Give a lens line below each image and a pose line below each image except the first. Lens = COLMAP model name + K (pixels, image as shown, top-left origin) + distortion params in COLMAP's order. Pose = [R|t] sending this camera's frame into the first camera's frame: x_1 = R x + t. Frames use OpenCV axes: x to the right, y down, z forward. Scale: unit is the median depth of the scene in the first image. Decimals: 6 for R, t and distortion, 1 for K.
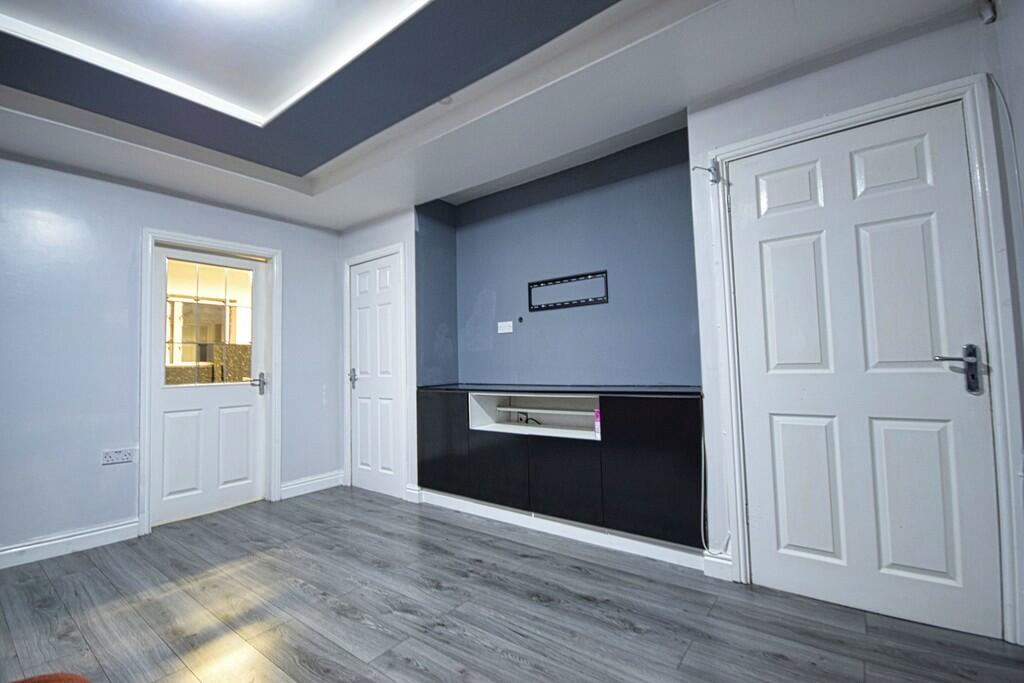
lens RADIAL K [[451.0, 0, 504.9], [0, 451.0, 337.8], [0, 0, 1]] dist [0.003024, 0.000236]
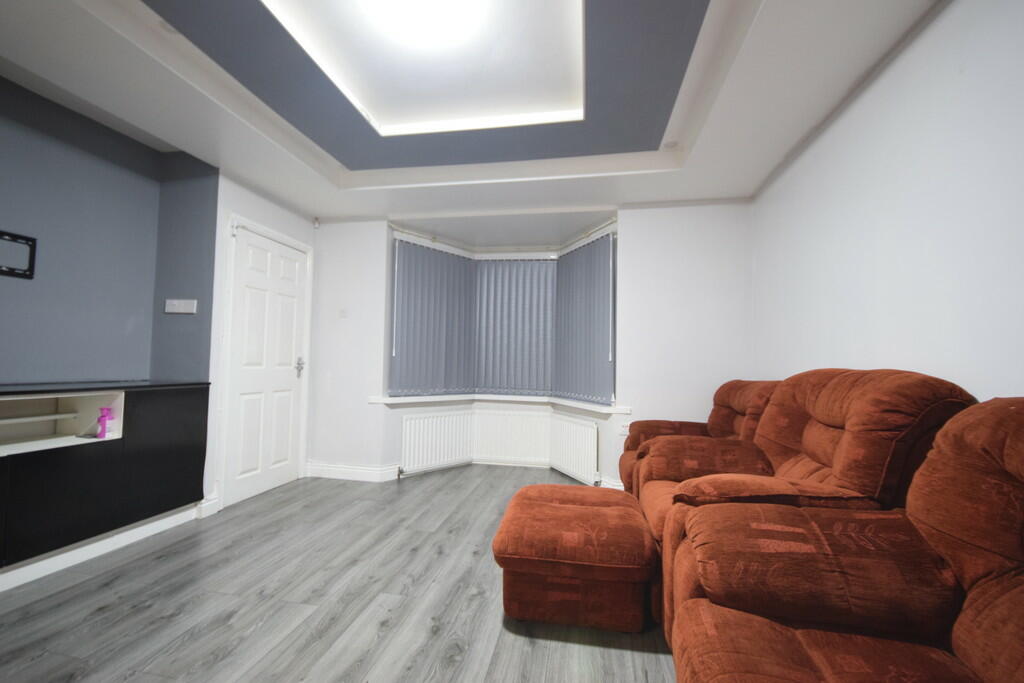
lens RADIAL K [[451.0, 0, 511.2], [0, 451.0, 342.2], [0, 0, 1]] dist [0.003024, 0.000236]
pose [[-0.478568, 0.066065, 0.875562, -1.086454], [-0.056972, 0.992728, -0.106045, 0.084971], [-0.876200, -0.100632, -0.471324, 0.790679]]
